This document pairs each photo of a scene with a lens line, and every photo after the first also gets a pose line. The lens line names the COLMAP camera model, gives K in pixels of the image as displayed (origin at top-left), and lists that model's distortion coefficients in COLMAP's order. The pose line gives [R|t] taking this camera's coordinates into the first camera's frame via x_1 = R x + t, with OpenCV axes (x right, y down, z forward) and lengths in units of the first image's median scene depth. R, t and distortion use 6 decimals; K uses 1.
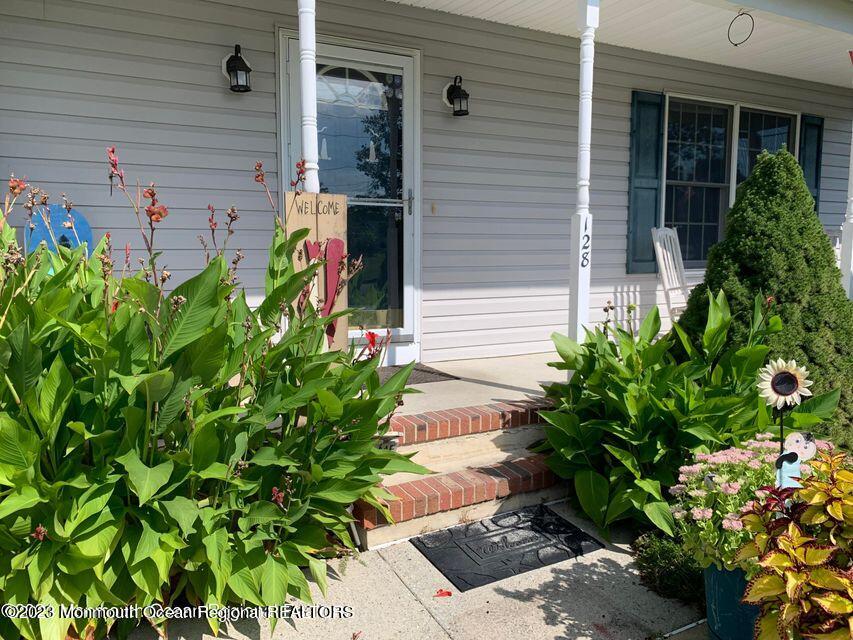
lens RADIAL K [[656.0, 0, 426.5], [0, 656.0, 320.0], [0, 0, 1]] dist [-0.005738, -0.002395]
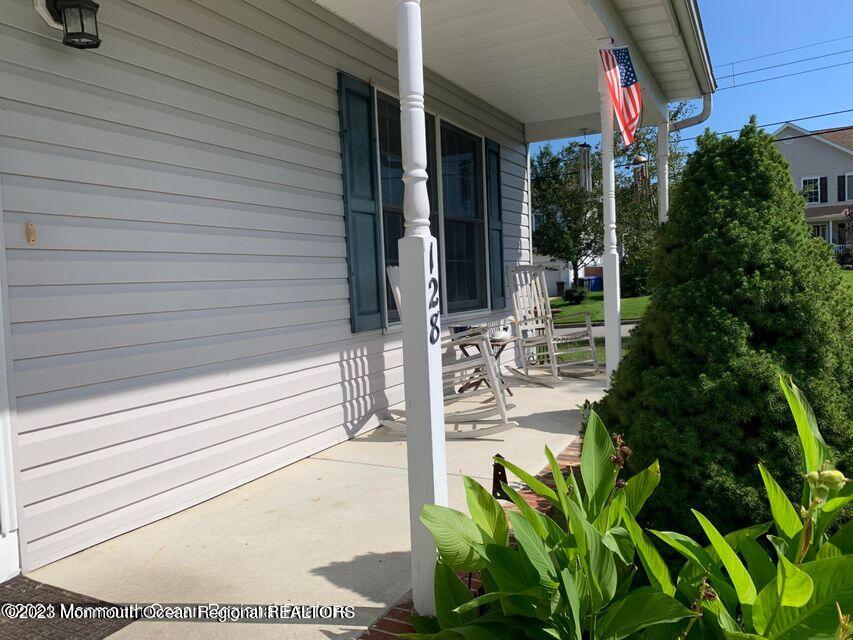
lens RADIAL K [[656.1, 0, 426.5], [0, 656.1, 320.0], [0, 0, 1]] dist [0.096073, -0.142151]
pose [[0.817872, -0.065238, 0.571690, -0.029483], [0.102798, 0.994134, -0.033620, -0.053023], [-0.566143, 0.086266, 0.819781, 0.384094]]
